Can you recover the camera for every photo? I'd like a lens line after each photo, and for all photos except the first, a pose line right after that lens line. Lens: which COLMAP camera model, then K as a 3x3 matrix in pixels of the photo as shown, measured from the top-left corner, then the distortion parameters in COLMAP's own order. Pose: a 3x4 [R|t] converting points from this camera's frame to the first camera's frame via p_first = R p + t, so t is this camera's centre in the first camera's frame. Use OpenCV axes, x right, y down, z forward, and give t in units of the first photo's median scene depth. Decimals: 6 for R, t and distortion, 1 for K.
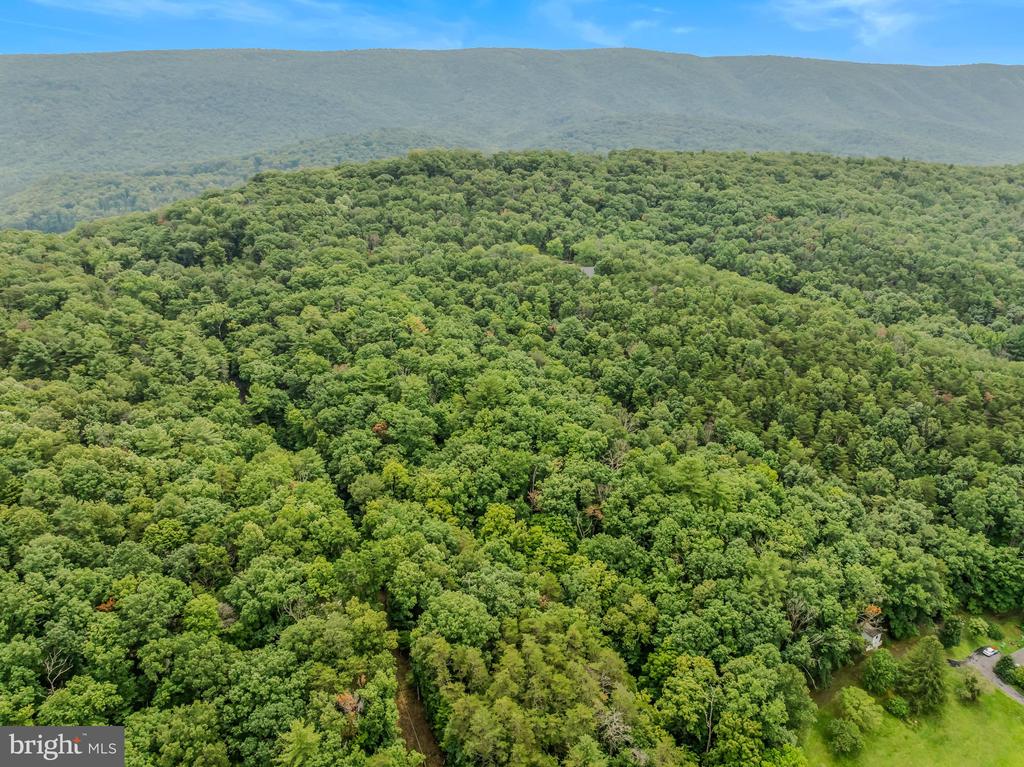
lens RADIAL K [[719.4, 0, 512.0], [0, 719.4, 383.5], [0, 0, 1]] dist [-0.040485, -0.005256]
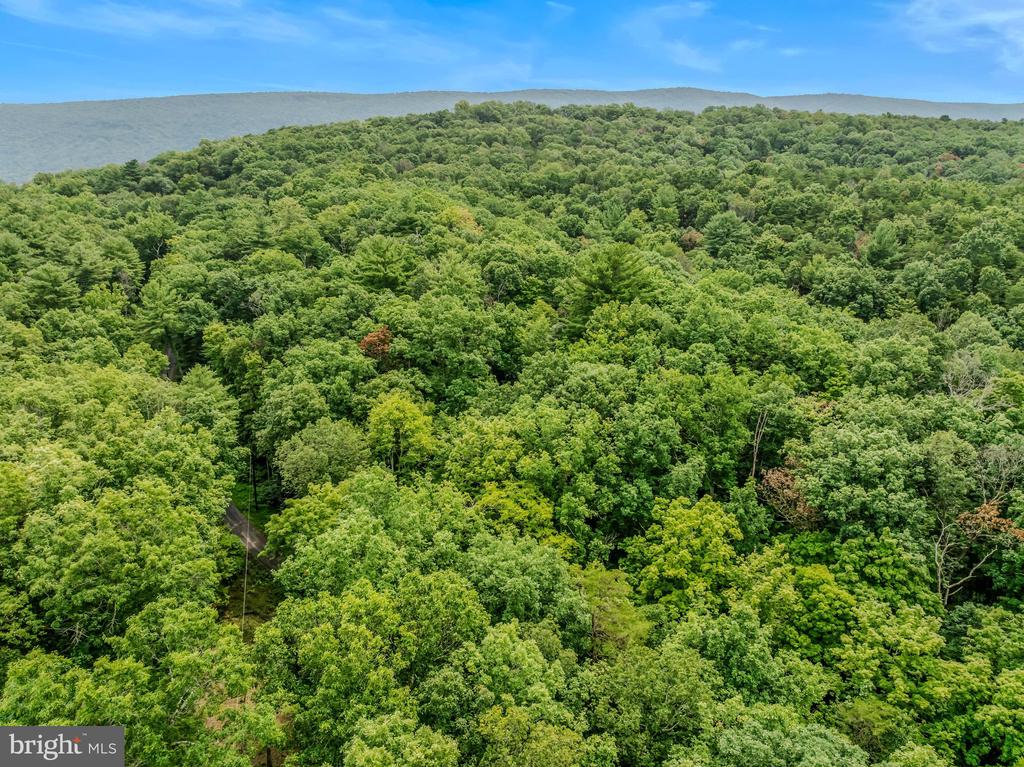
lens RADIAL K [[719.4, 0, 512.0], [0, 719.4, 383.5], [0, 0, 1]] dist [-0.040485, -0.005256]
pose [[0.997996, 0.008658, -0.062682, -0.079243], [-0.013190, 0.997300, -0.072244, 0.133308], [0.061887, 0.072926, 0.995415, 0.626461]]
